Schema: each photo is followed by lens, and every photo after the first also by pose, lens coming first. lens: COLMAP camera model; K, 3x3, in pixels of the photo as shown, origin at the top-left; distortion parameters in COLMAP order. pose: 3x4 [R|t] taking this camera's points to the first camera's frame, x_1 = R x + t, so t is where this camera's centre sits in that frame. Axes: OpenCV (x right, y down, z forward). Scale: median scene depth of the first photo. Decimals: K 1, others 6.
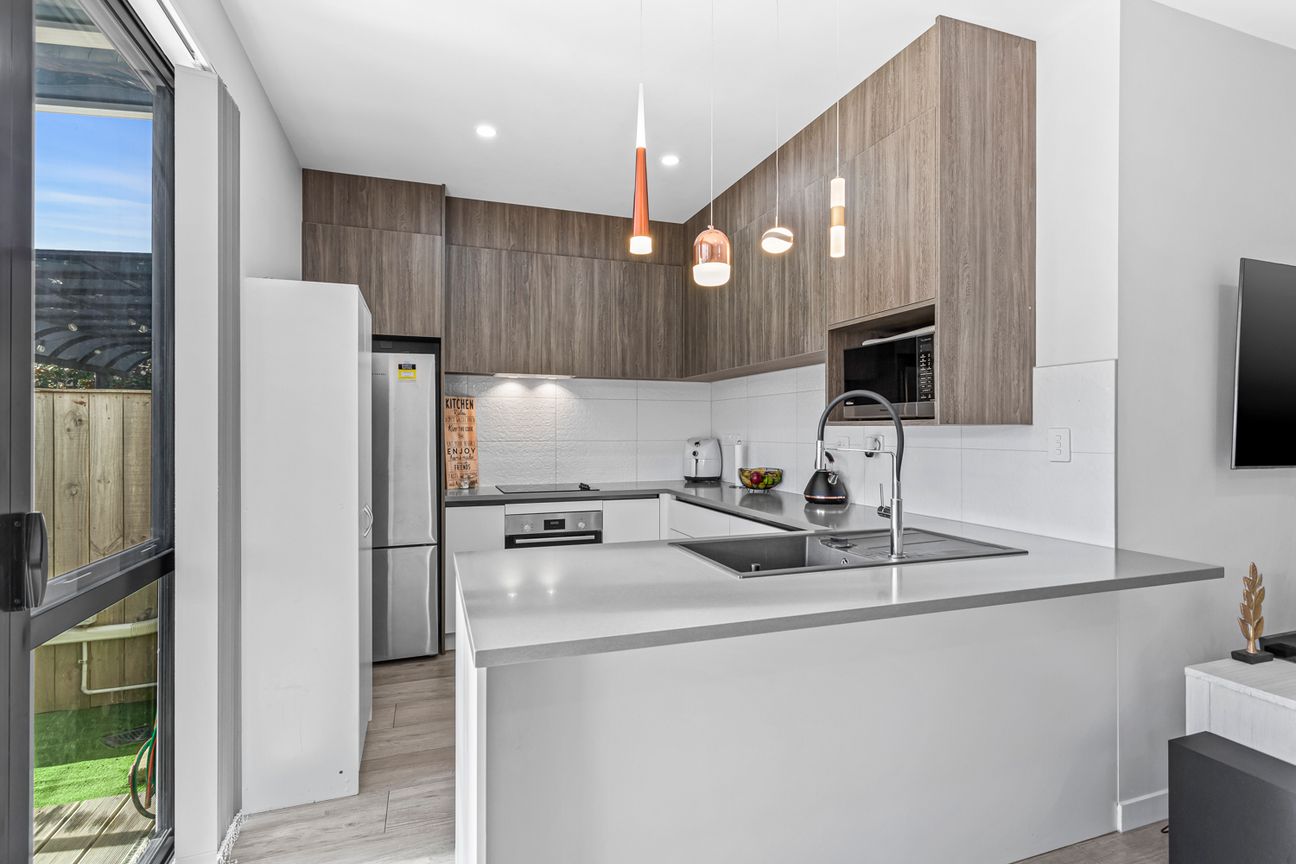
lens RADIAL K [[622.5, 0, 641.3], [0, 622.5, 428.5], [0, 0, 1]] dist [0.000551, 0.000128]
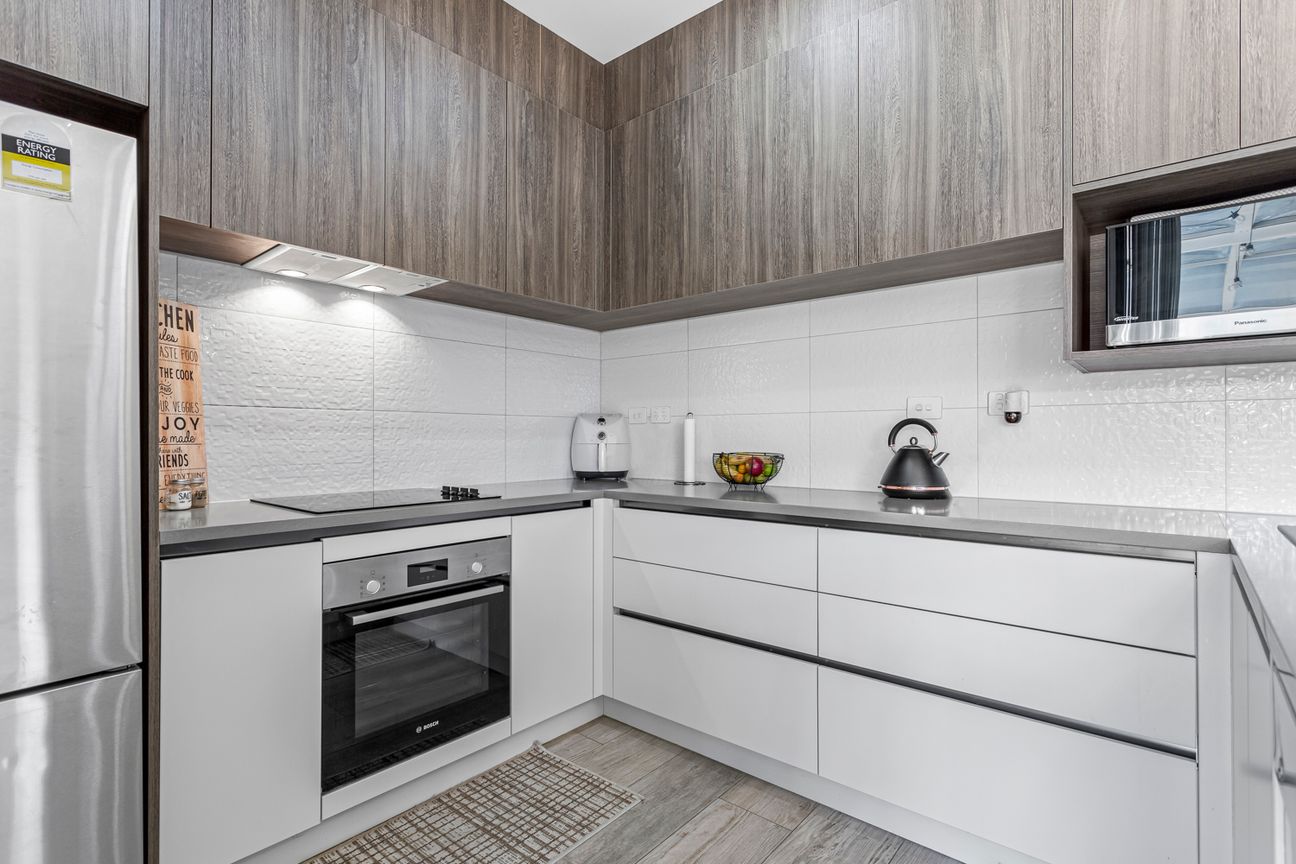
lens RADIAL K [[622.5, 0, 643.5], [0, 622.5, 434.9], [0, 0, 1]] dist [0.000551, 0.000128]
pose [[0.865372, 0.001766, 0.501126, -0.228449], [-0.001240, 0.999998, -0.001382, 0.046294], [-0.501128, 0.000575, 0.865373, 0.479014]]
